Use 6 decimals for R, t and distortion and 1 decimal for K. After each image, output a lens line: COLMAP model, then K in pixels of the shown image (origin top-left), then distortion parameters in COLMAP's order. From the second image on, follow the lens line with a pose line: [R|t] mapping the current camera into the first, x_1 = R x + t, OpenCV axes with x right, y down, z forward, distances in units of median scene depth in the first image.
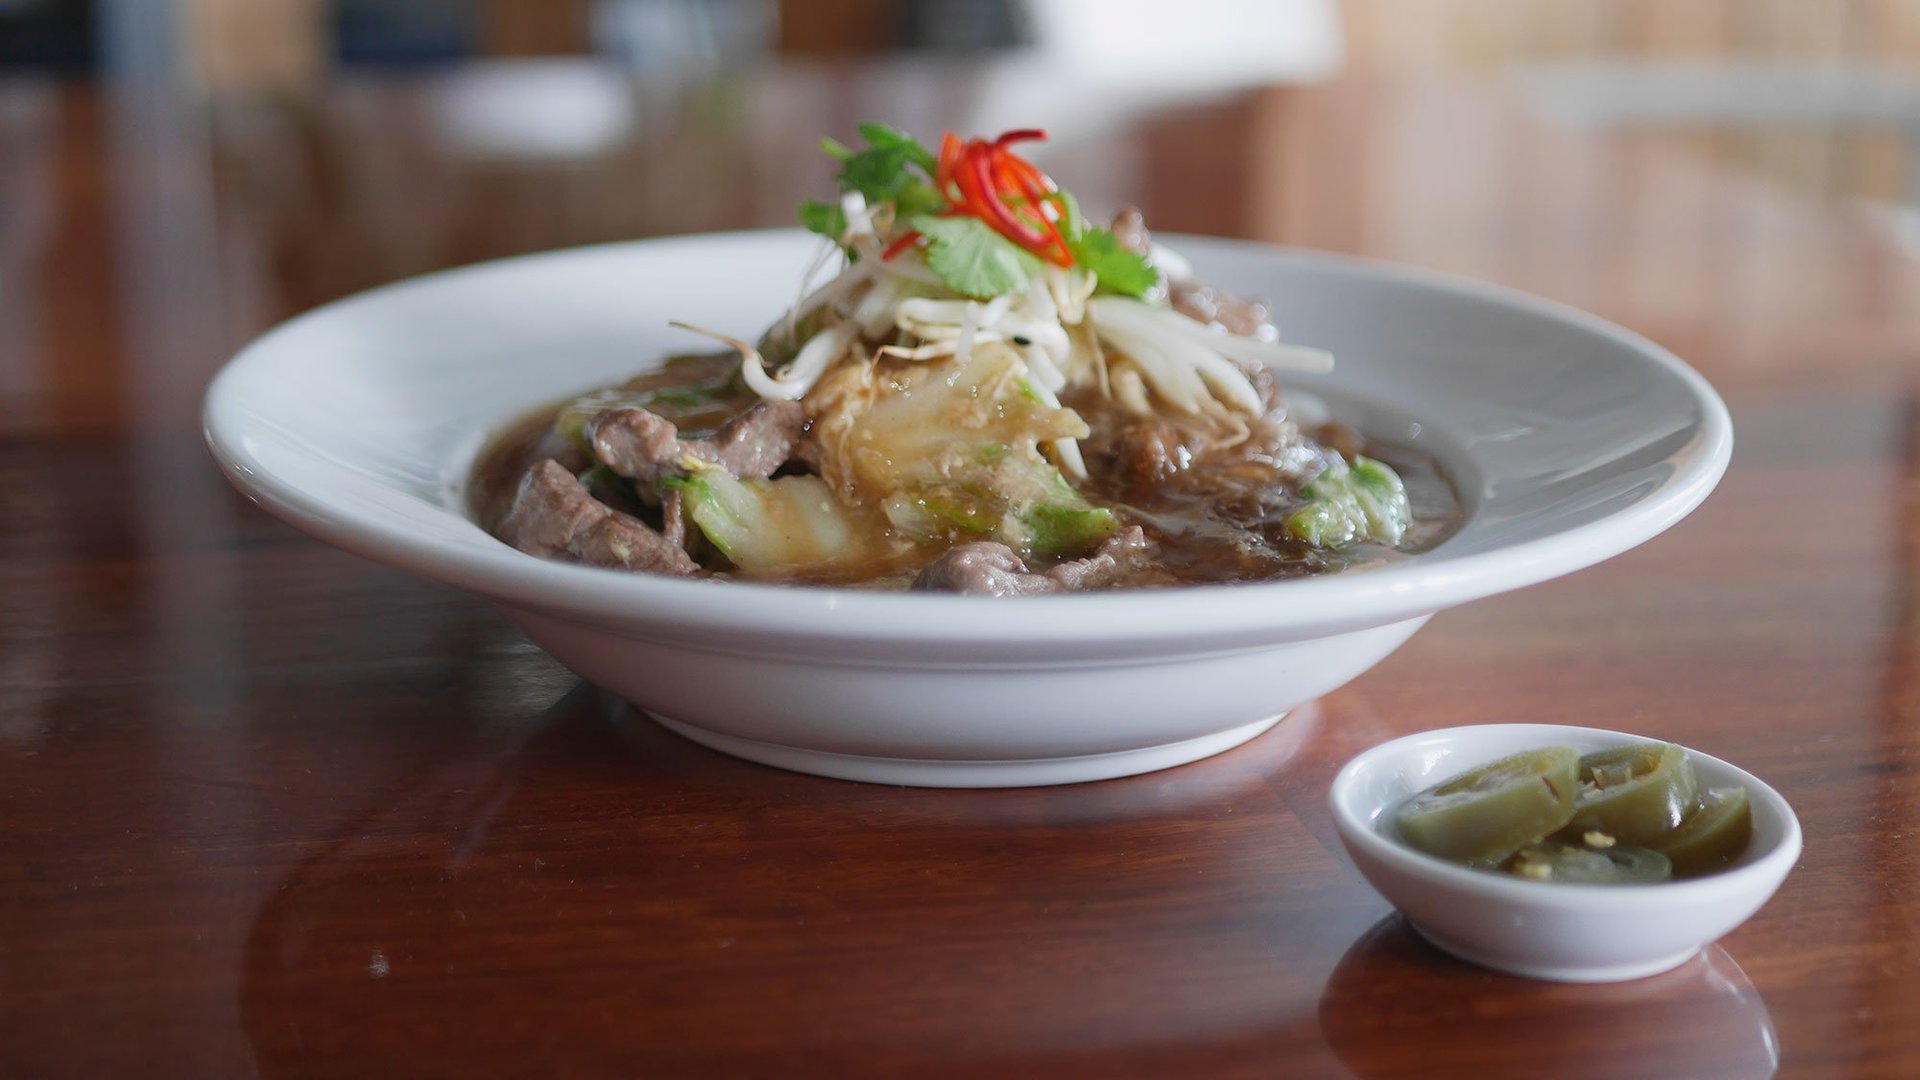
lens RADIAL K [[3093.5, 0, 960.0], [0, 3093.5, 540.0], [0, 0, 1]] dist [-0.019616, 0.059251]
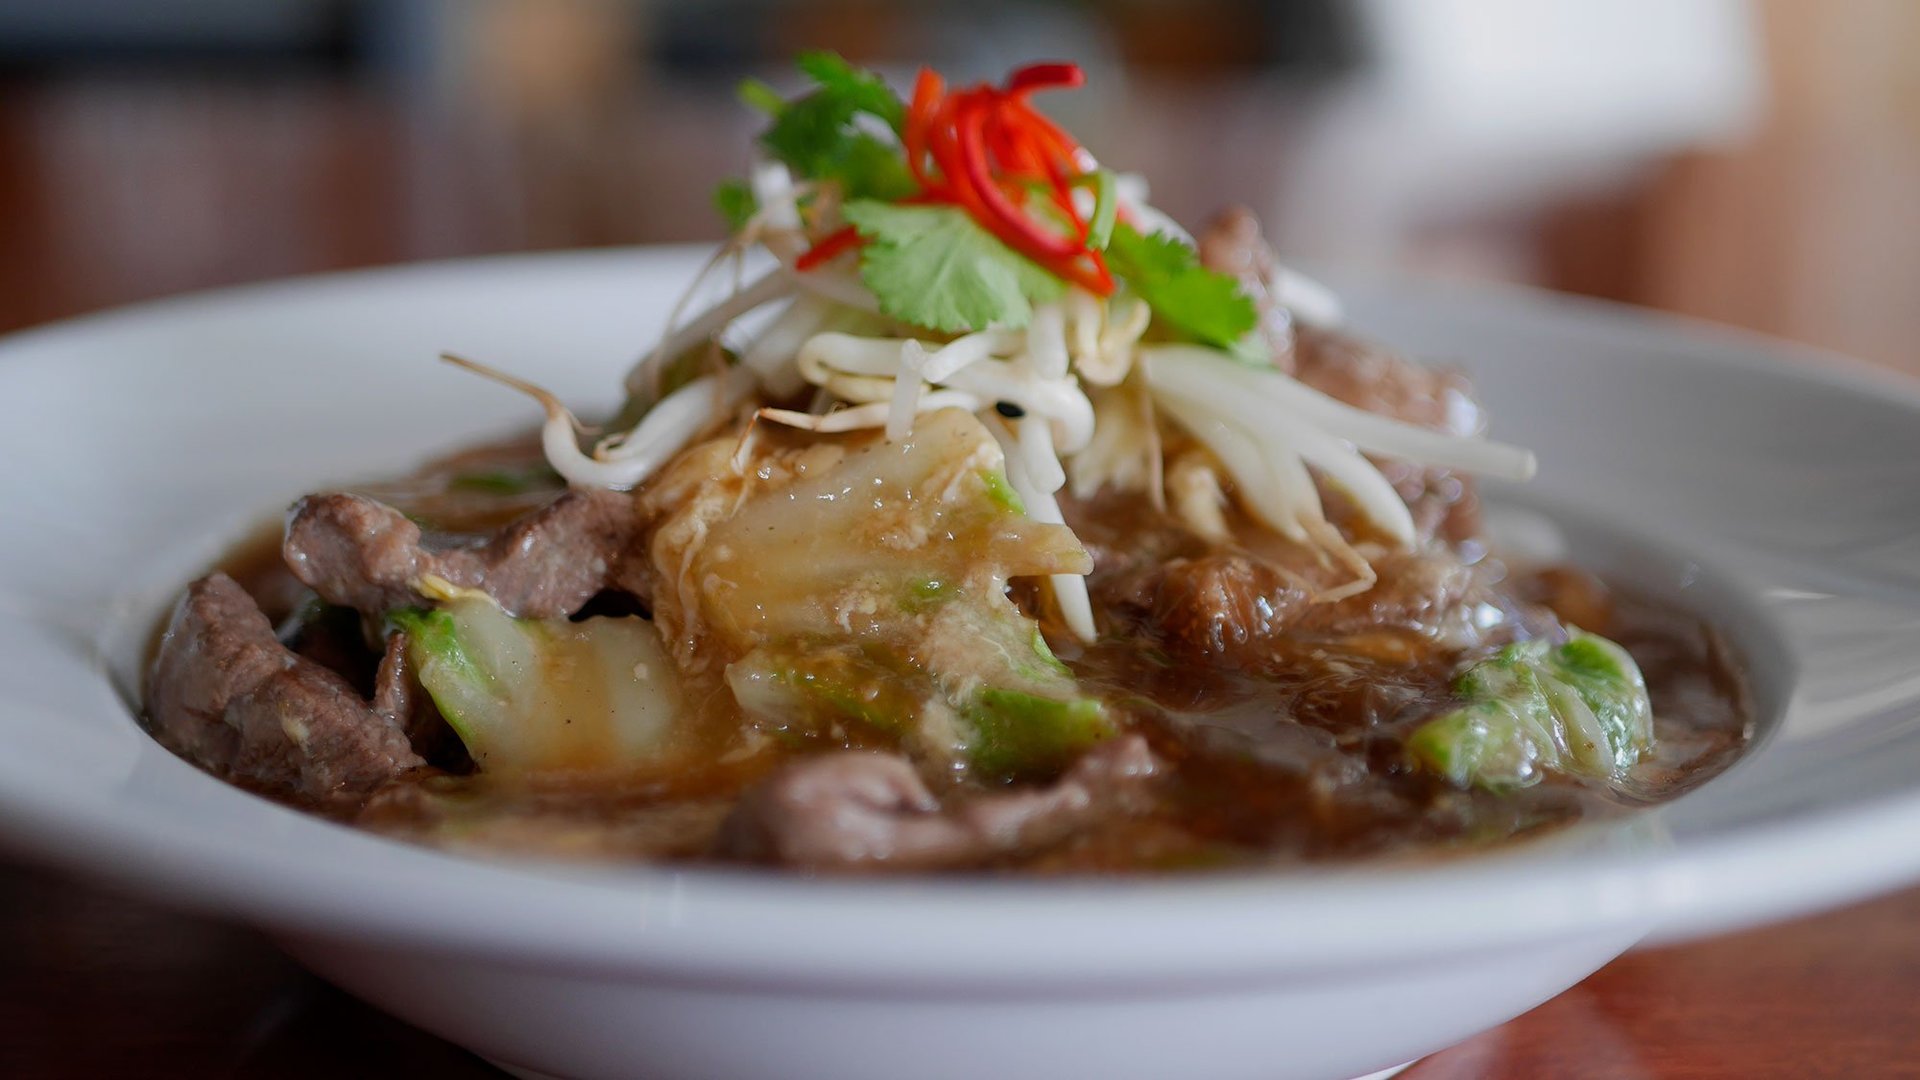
lens RADIAL K [[3093.5, 0, 960.0], [0, 3093.5, 540.0], [0, 0, 1]] dist [-0.019616, 0.059251]
pose [[0.990757, 0.042859, -0.128700, 0.091554], [-0.047380, 0.998355, -0.032277, -0.019420], [0.127105, 0.038077, 0.991158, 0.411642]]
